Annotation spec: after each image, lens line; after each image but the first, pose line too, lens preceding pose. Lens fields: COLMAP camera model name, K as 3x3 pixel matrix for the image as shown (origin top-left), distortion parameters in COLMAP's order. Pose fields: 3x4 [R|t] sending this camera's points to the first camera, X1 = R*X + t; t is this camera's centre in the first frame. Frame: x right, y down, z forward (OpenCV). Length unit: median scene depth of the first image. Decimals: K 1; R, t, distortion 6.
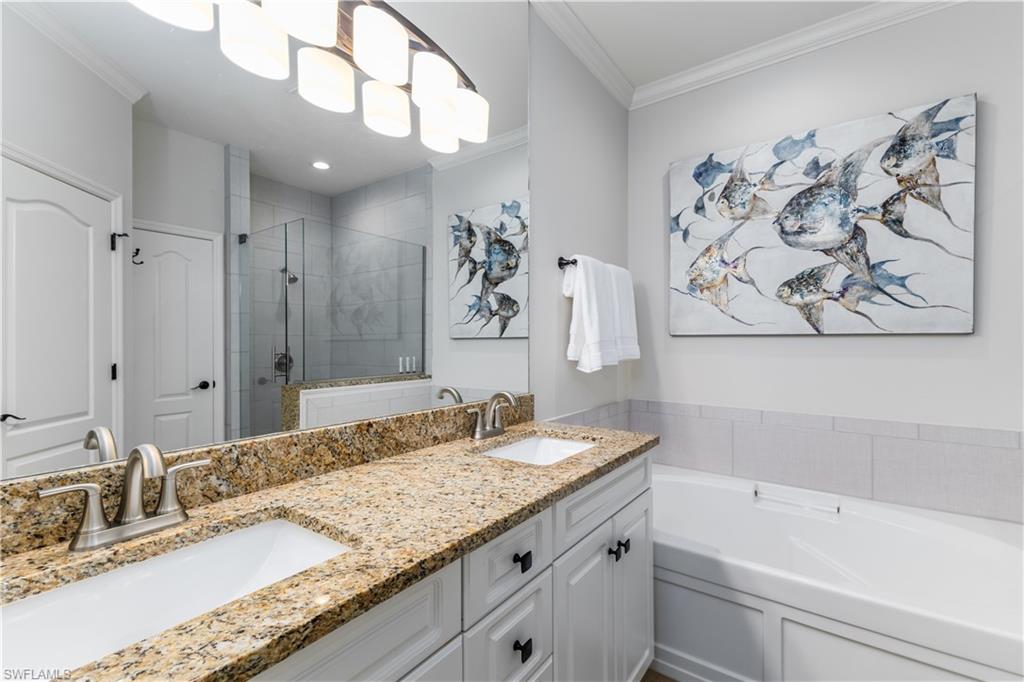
lens RADIAL K [[450.6, 0, 514.9], [0, 450.6, 342.2], [0, 0, 1]] dist [0.011822, -0.002427]
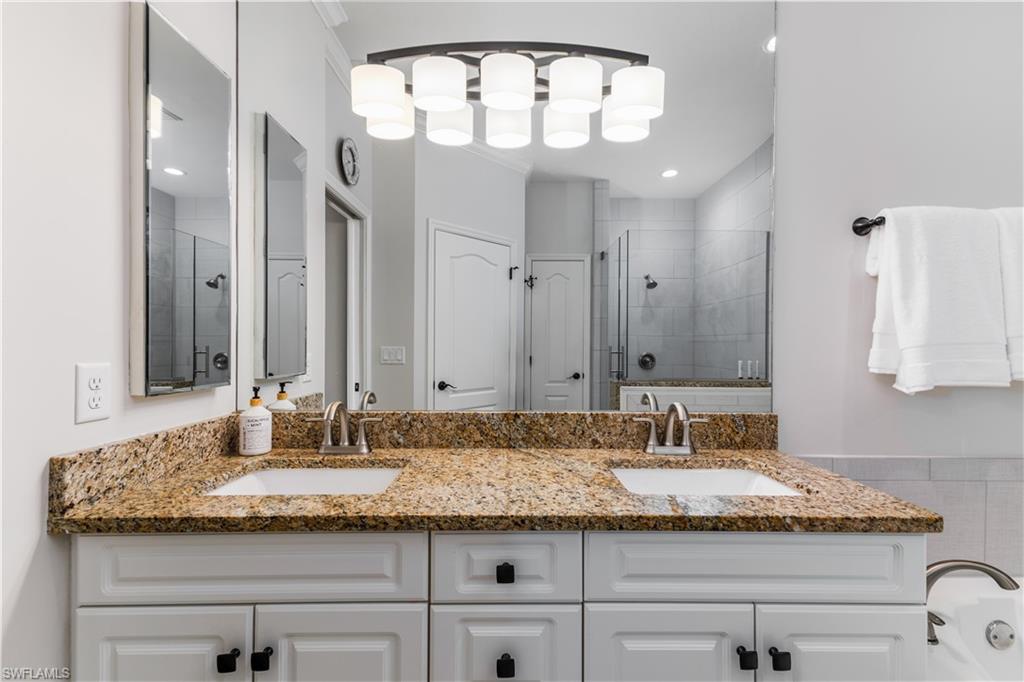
lens RADIAL K [[450.6, 0, 525.9], [0, 450.6, 344.1], [0, 0, 1]] dist [0.011822, -0.002427]
pose [[0.592789, 0.008544, -0.805313, 0.613657], [-0.006781, 0.999961, 0.005617, -0.003415], [0.805330, 0.002131, 0.592824, 0.352221]]
